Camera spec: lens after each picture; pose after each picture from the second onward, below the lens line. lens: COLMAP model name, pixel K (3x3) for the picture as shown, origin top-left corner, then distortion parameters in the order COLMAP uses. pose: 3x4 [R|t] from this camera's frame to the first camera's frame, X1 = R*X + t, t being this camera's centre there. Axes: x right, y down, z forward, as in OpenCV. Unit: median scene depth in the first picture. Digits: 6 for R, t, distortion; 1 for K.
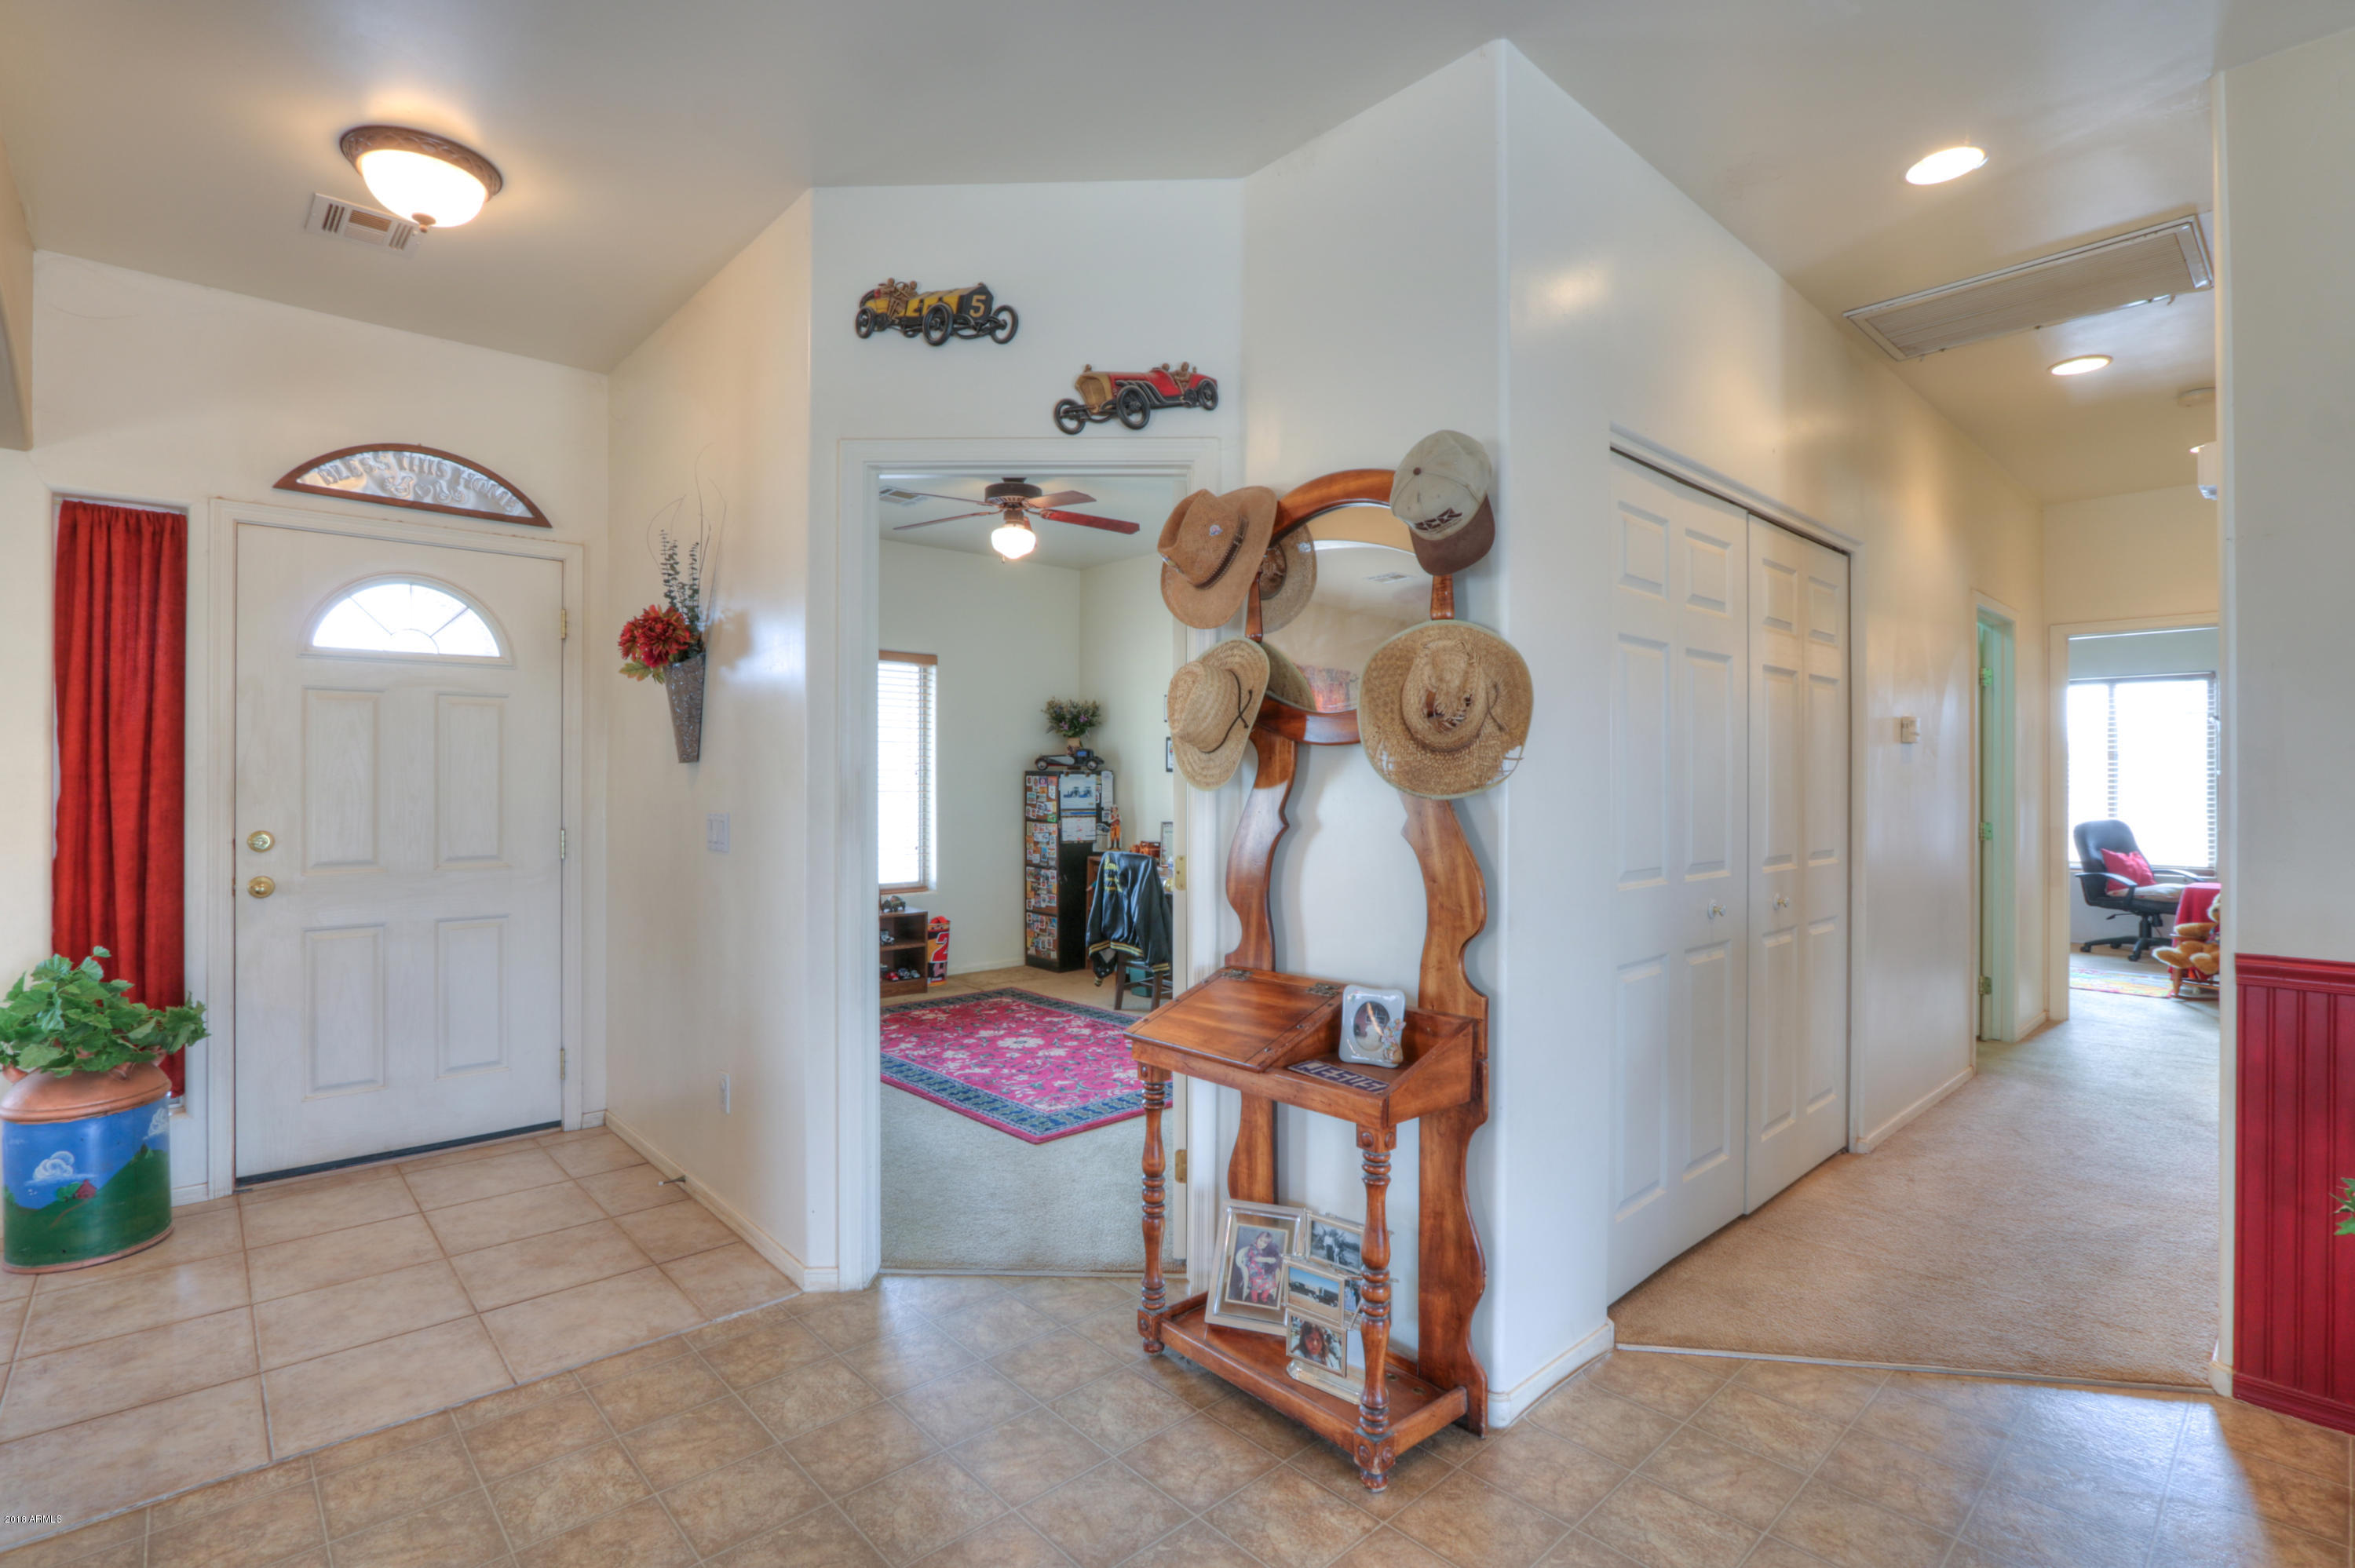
lens RADIAL K [[1098.2, 0, 1152.6], [0, 1098.2, 773.9], [0, 0, 1]] dist [-0.015225, 0.002206]
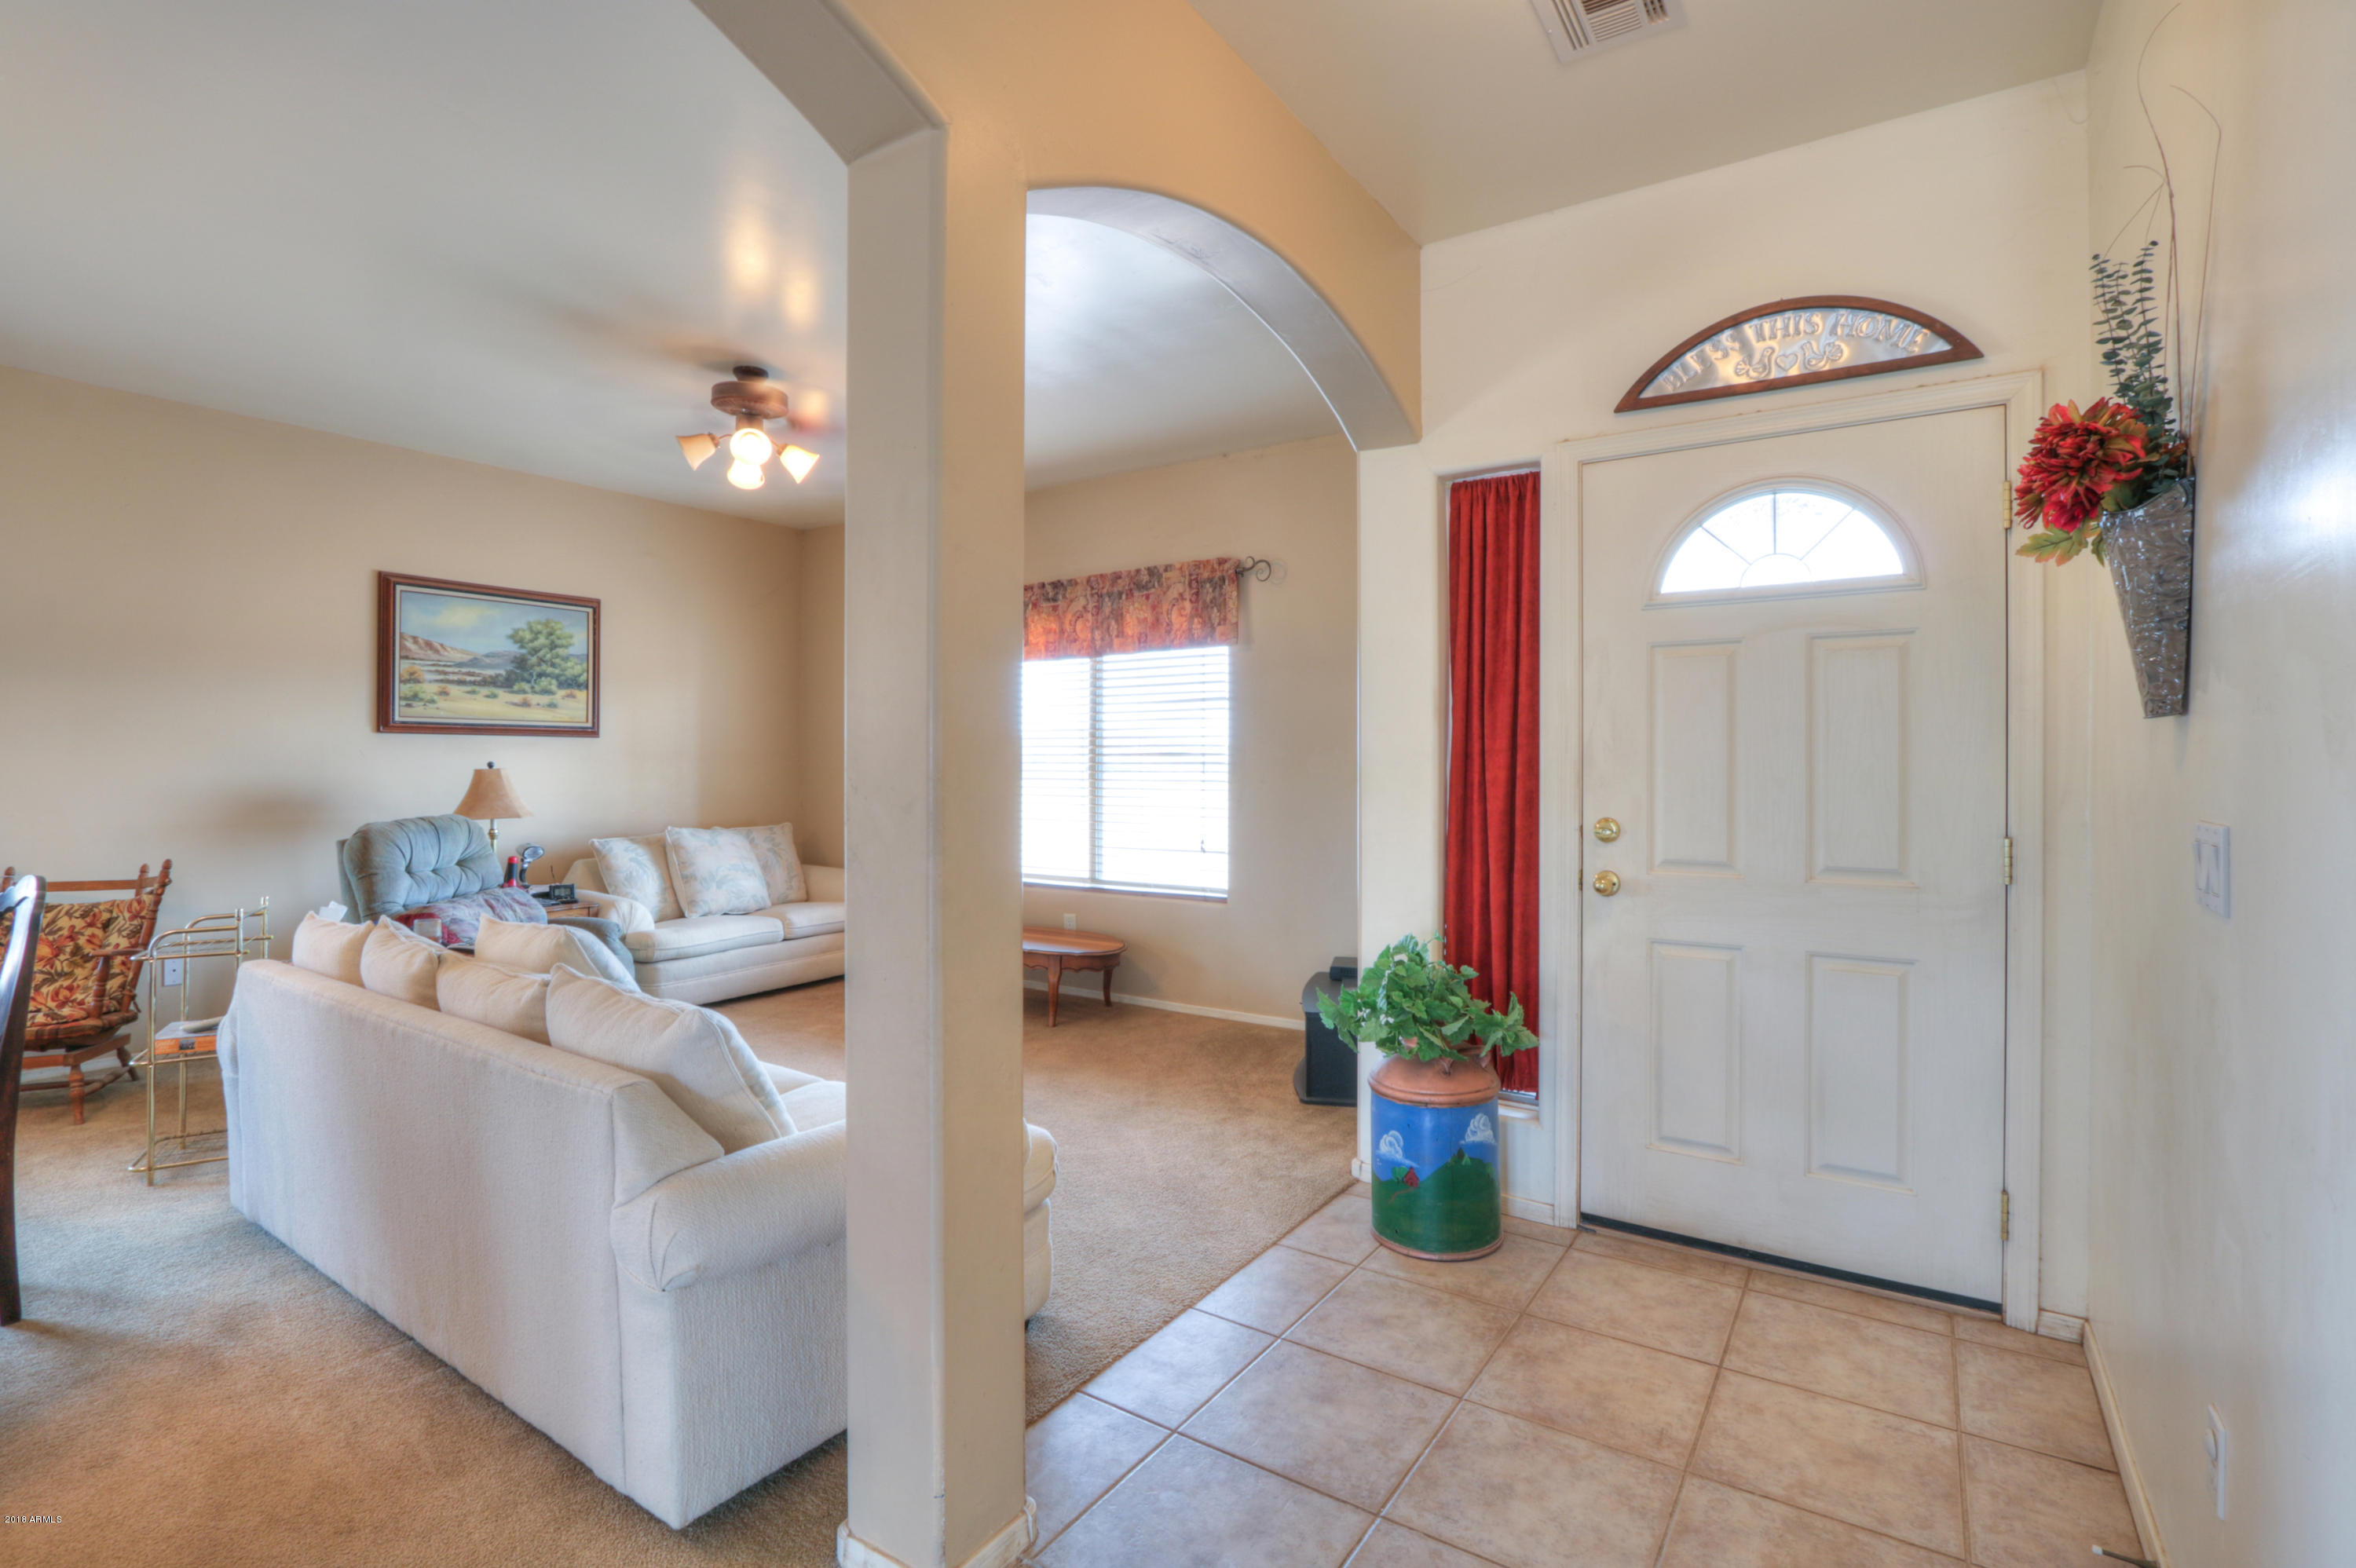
lens RADIAL K [[1098.7, 0, 1171.5], [0, 1098.7, 764.5], [0, 0, 1]] dist [-0.015225, 0.002206]
pose [[0.249659, -0.000445, -0.968334, -0.071535], [0.003510, 0.999994, 0.000445, 0.009153], [0.968327, -0.003510, 0.249659, 0.462979]]
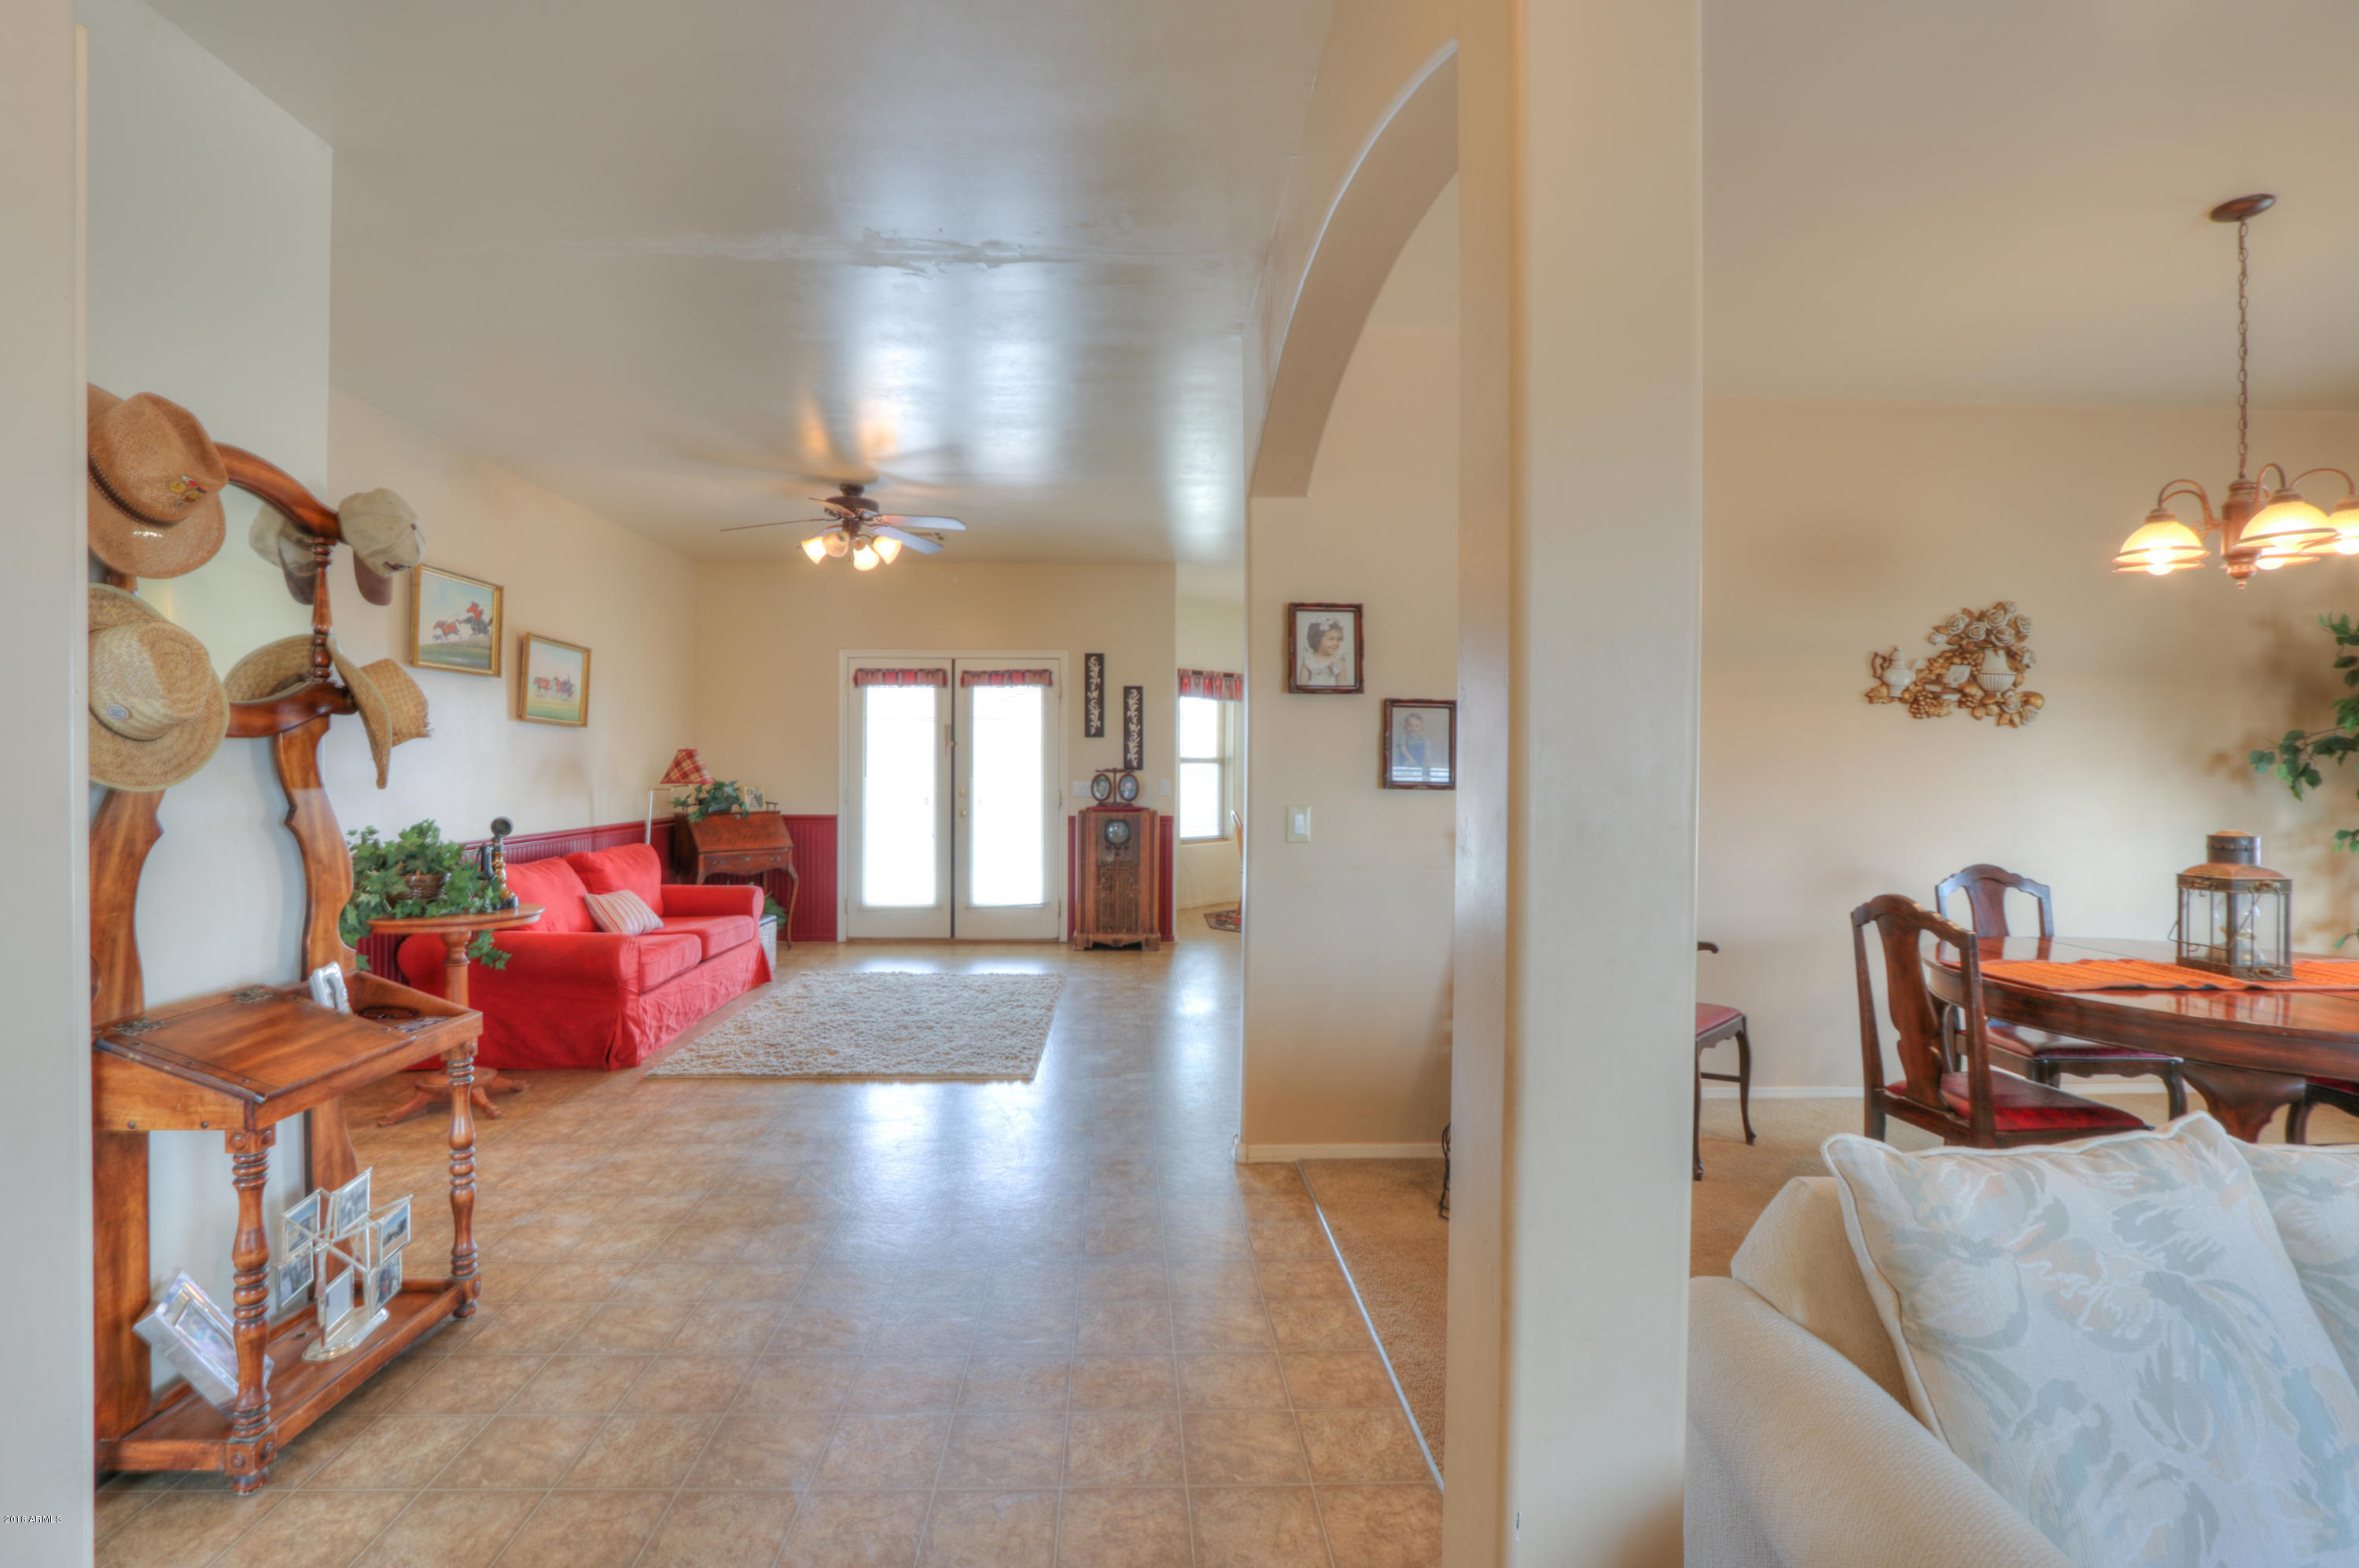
lens RADIAL K [[1100.2, 0, 1154.0], [0, 1100.2, 771.2], [0, 0, 1]] dist [-0.015225, 0.002206]
pose [[-0.768637, -0.007878, 0.639637, -0.742581], [-0.009845, 0.999951, 0.000485, -0.003556], [-0.639609, -0.005924, -0.768677, 0.873165]]
